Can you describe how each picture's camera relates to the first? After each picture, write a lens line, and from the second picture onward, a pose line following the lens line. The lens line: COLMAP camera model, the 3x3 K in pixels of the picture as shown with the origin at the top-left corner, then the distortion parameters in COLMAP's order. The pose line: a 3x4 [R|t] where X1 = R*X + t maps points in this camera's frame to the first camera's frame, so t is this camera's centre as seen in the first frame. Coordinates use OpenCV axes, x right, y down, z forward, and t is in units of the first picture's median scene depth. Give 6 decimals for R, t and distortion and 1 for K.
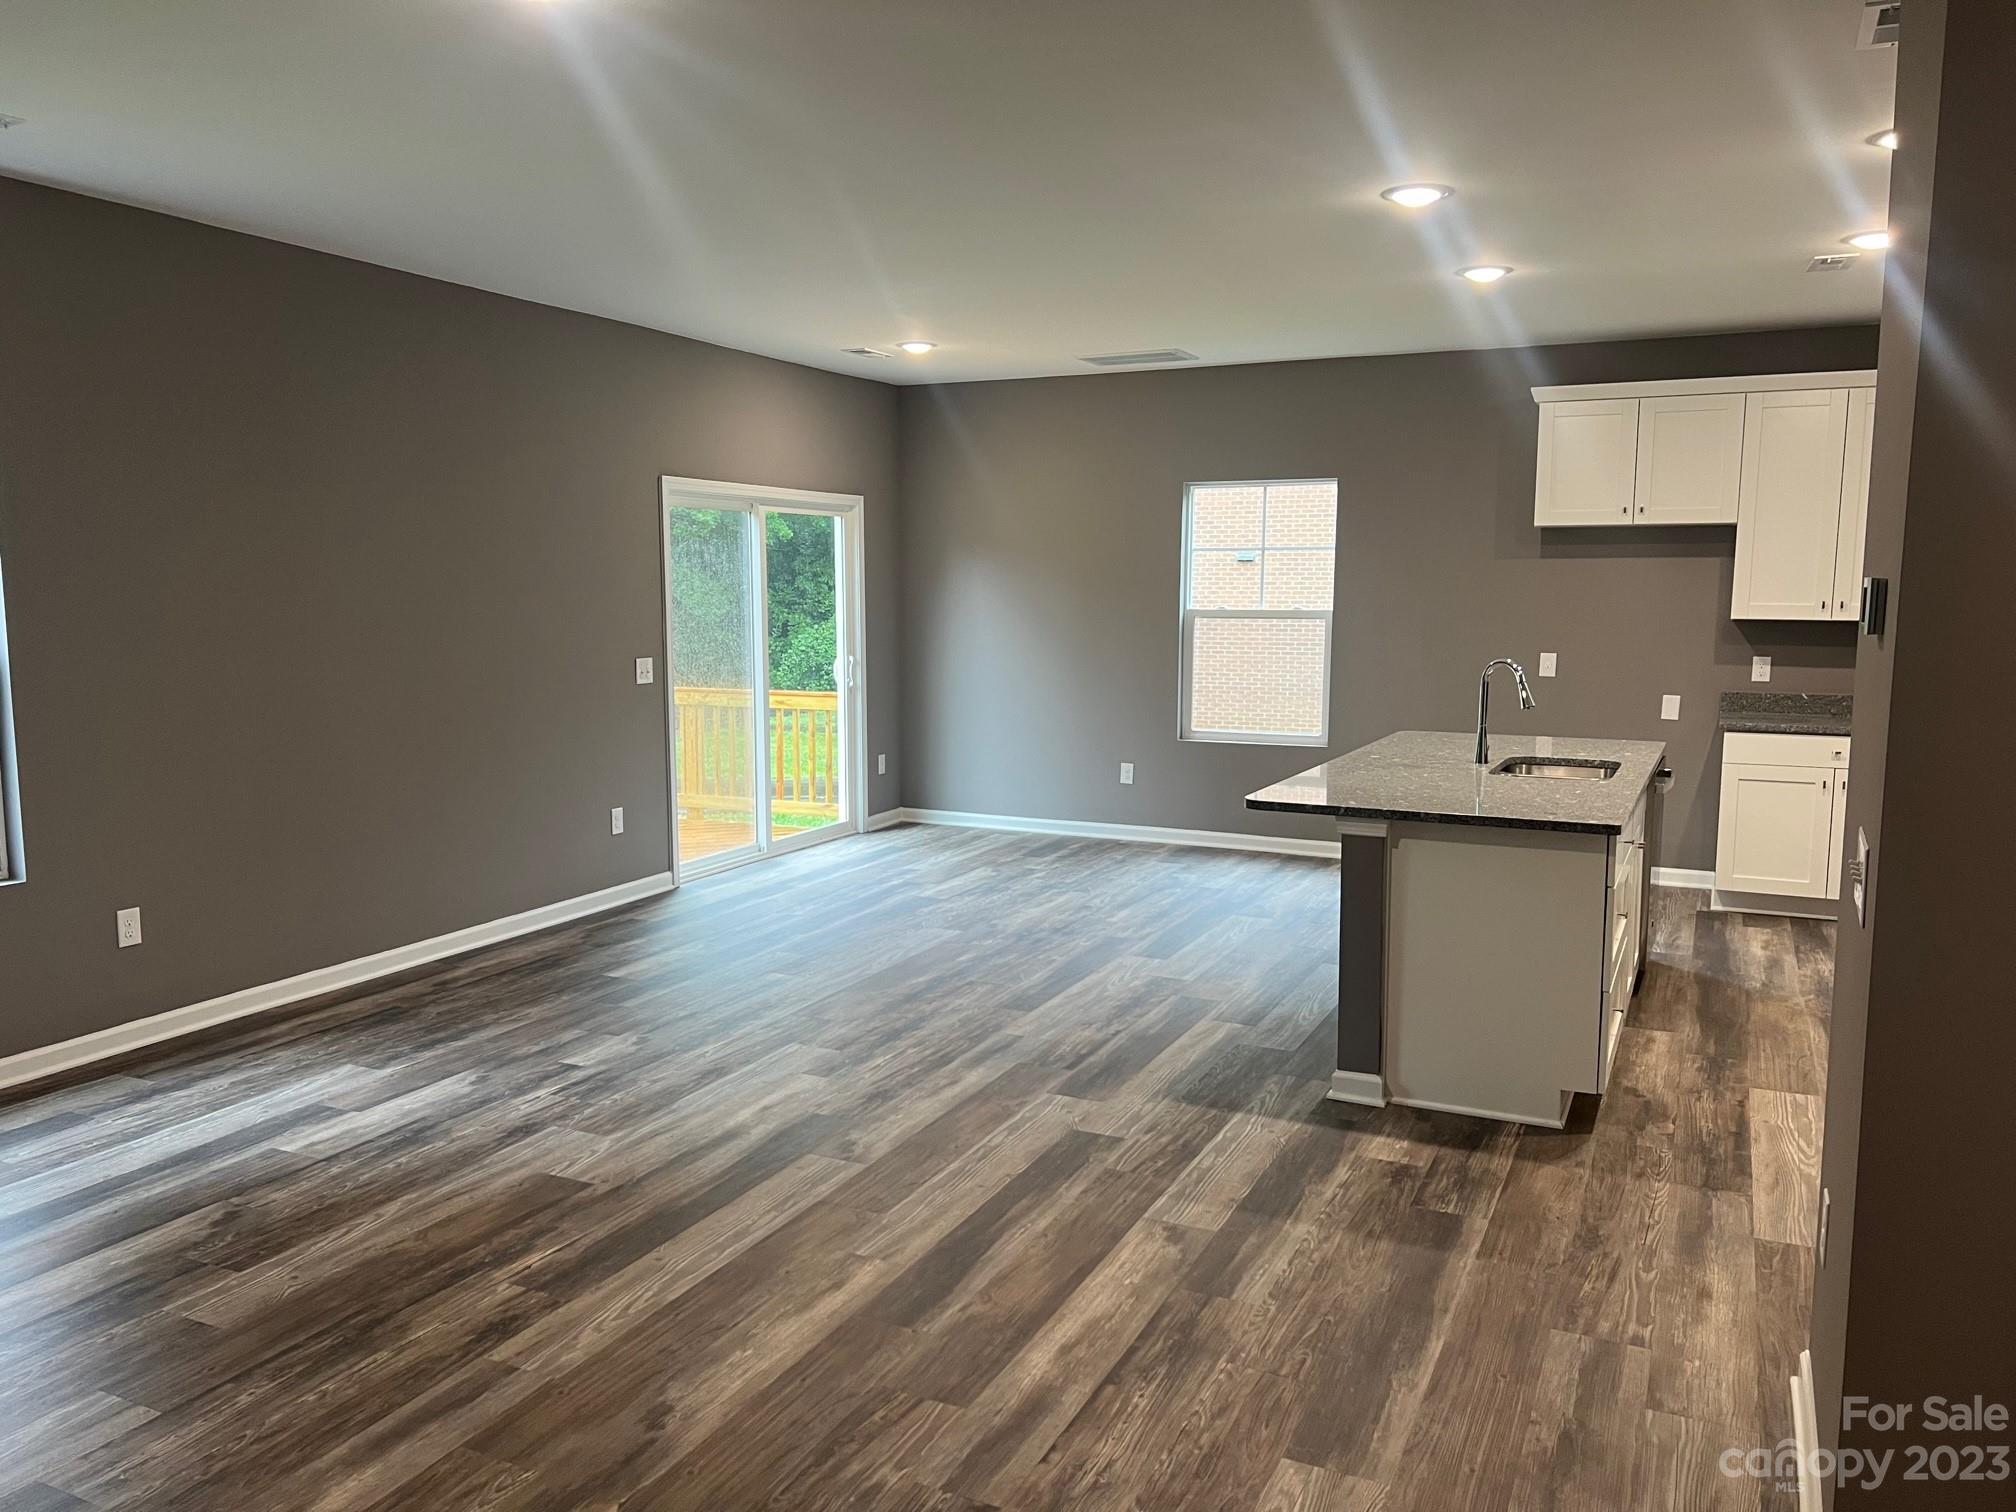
lens RADIAL K [[1514.0, 0, 996.5], [0, 1514.0, 759.8], [0, 0, 1]] dist [0.057543, -0.059941]
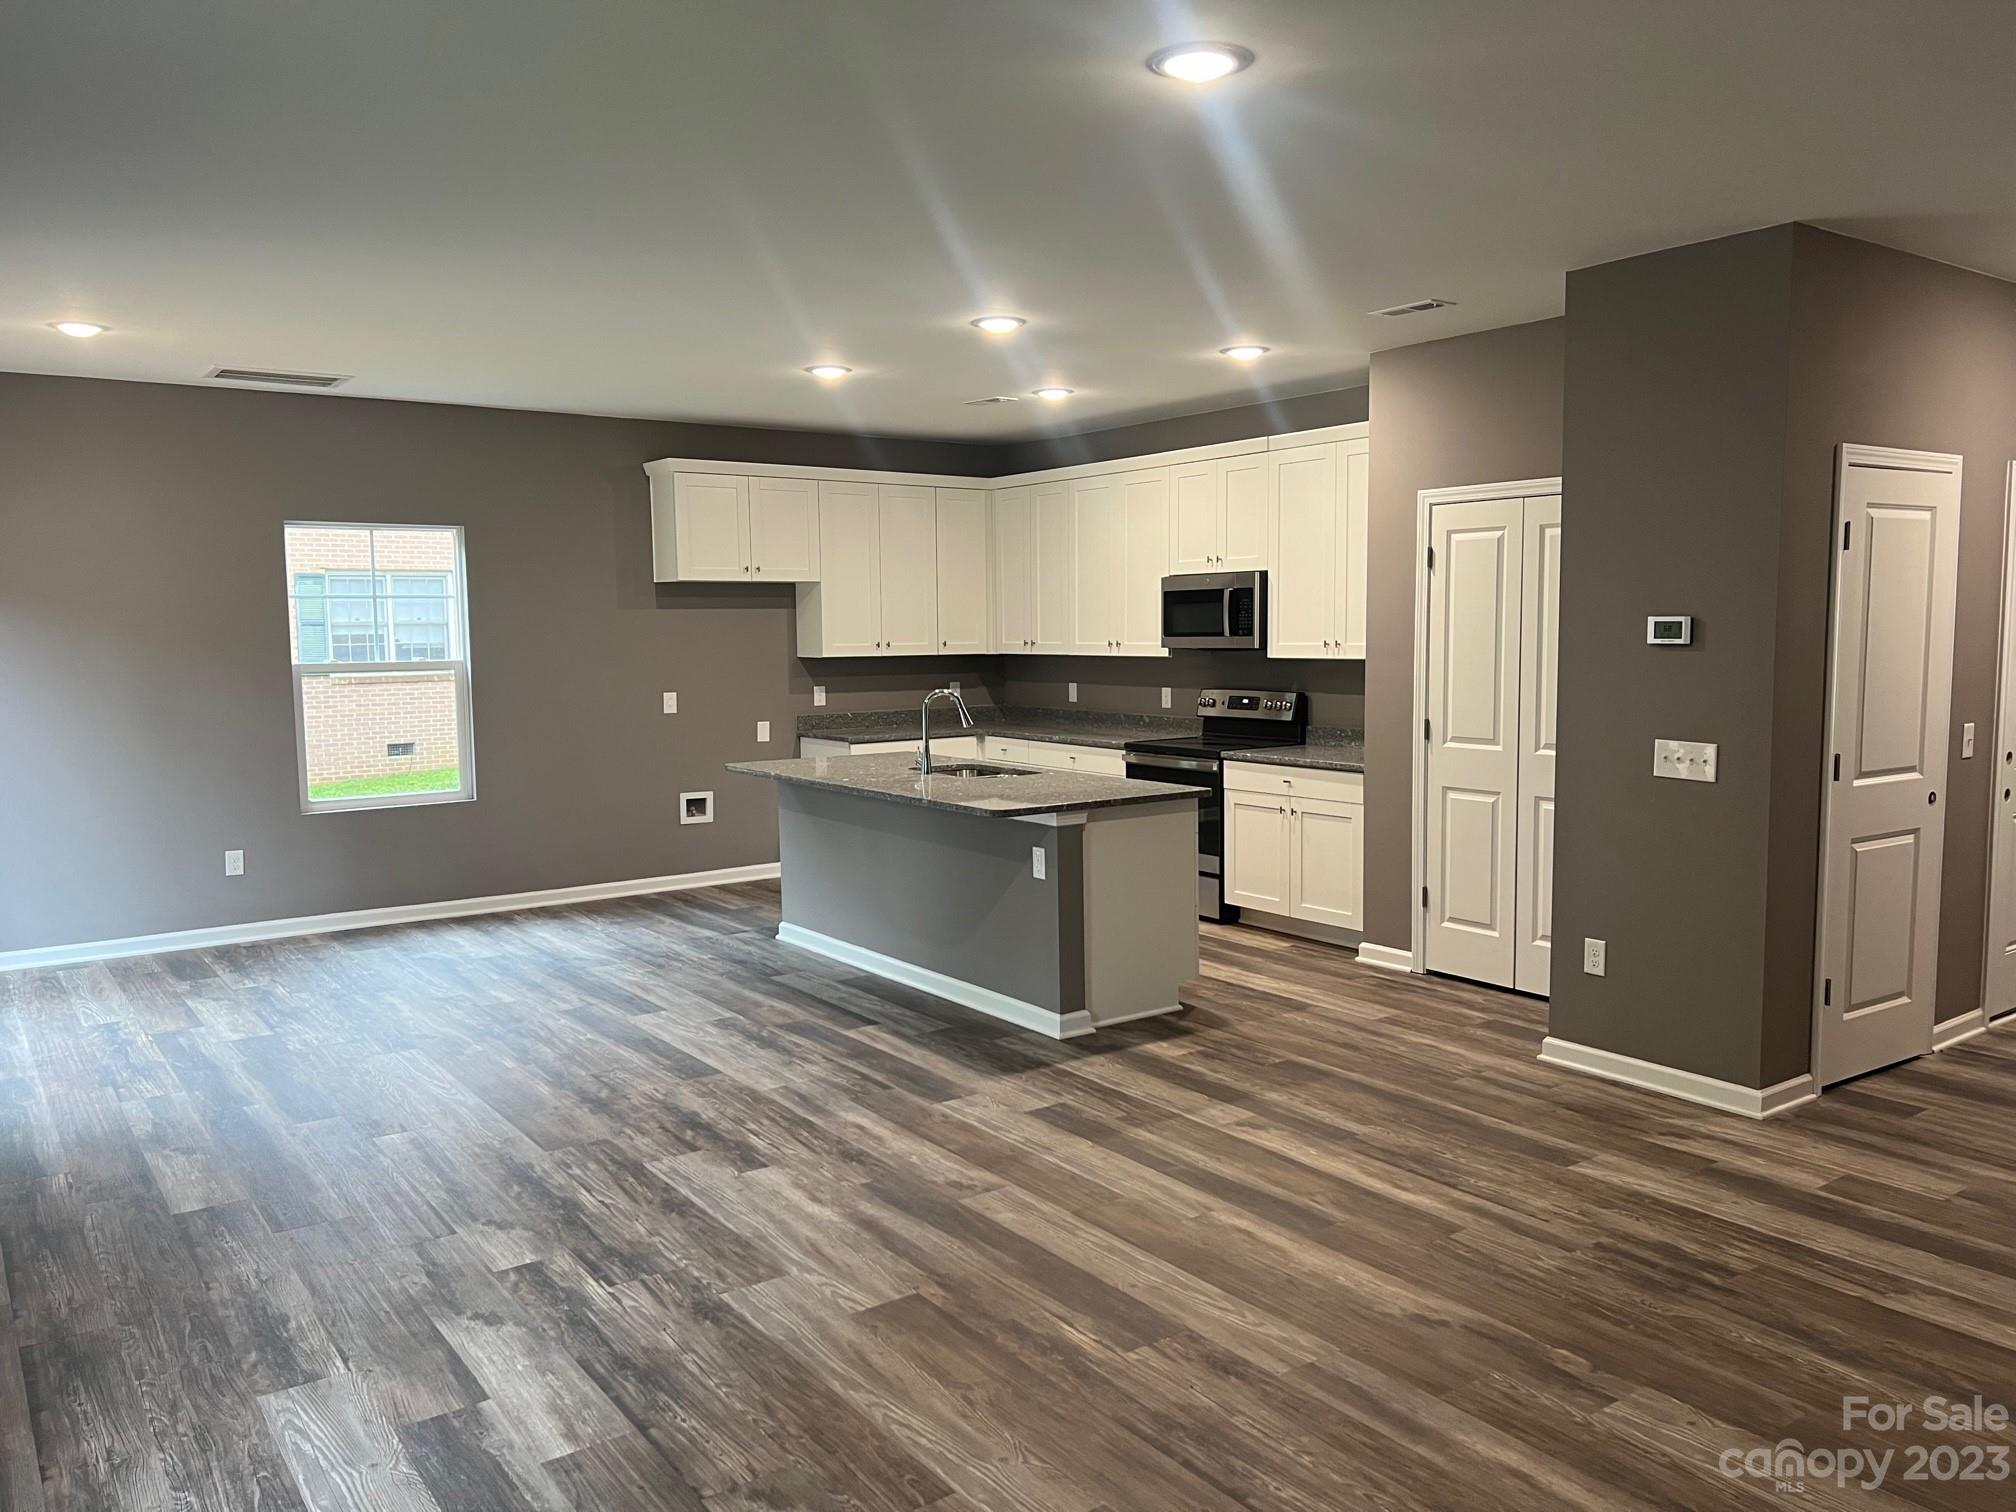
lens RADIAL K [[1514.0, 0, 1012.9], [0, 1514.0, 760.9], [0, 0, 1]] dist [0.057543, -0.059941]
pose [[0.478720, -0.090004, 0.873342, -0.958520], [0.119890, 0.992115, 0.036527, -0.059418], [-0.869743, 0.087218, 0.485736, 0.463231]]
